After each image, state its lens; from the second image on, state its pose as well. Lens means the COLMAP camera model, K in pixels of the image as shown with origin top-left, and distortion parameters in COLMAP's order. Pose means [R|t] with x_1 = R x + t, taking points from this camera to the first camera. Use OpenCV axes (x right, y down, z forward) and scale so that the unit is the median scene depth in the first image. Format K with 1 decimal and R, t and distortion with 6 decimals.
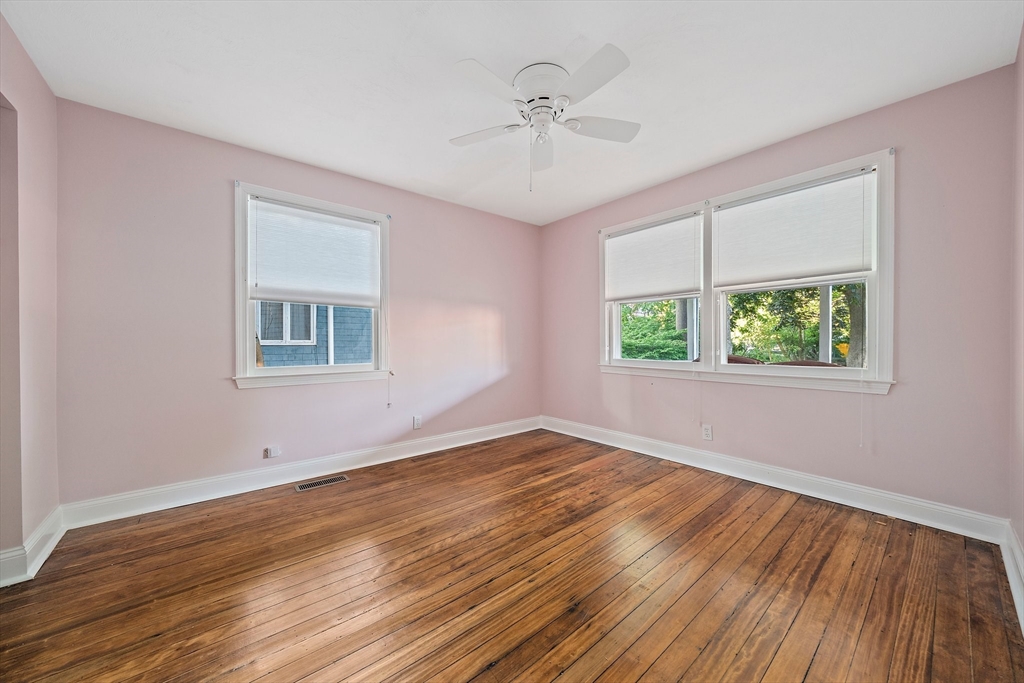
lens RADIAL K [[363.7, 0, 516.6], [0, 363.7, 343.2], [0, 0, 1]] dist [-0.001447, -0.000068]
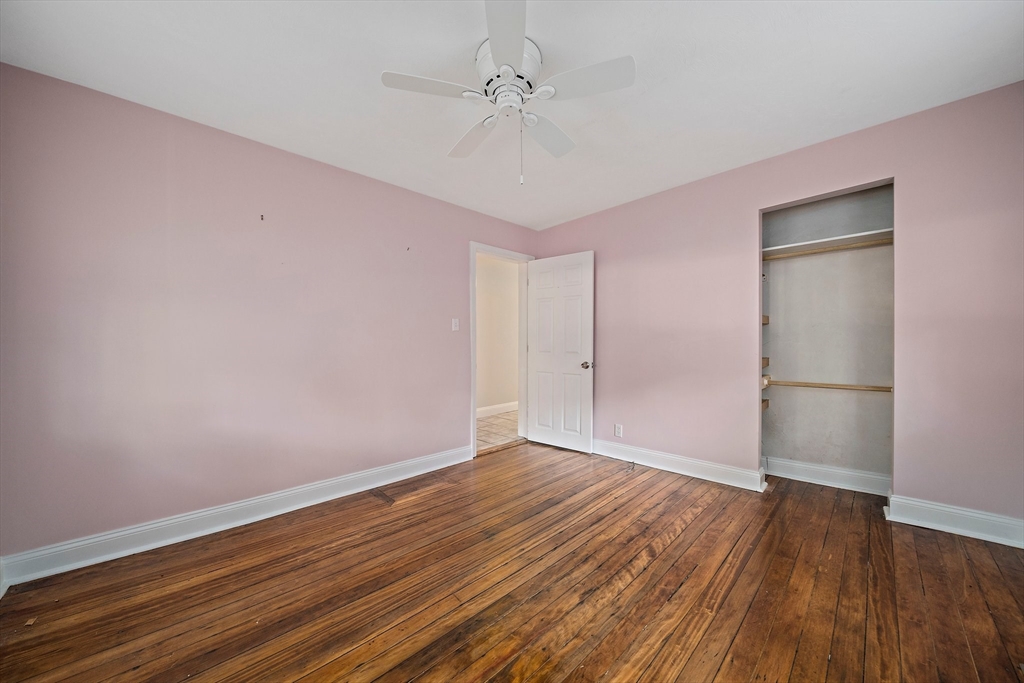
lens RADIAL K [[363.7, 0, 516.6], [0, 363.7, 343.2], [0, 0, 1]] dist [-0.001447, -0.000068]
pose [[-0.996785, 0.015939, -0.078523, 0.127942], [0.015296, 0.999845, 0.008773, -0.039433], [0.078651, 0.007543, -0.996874, 1.990542]]
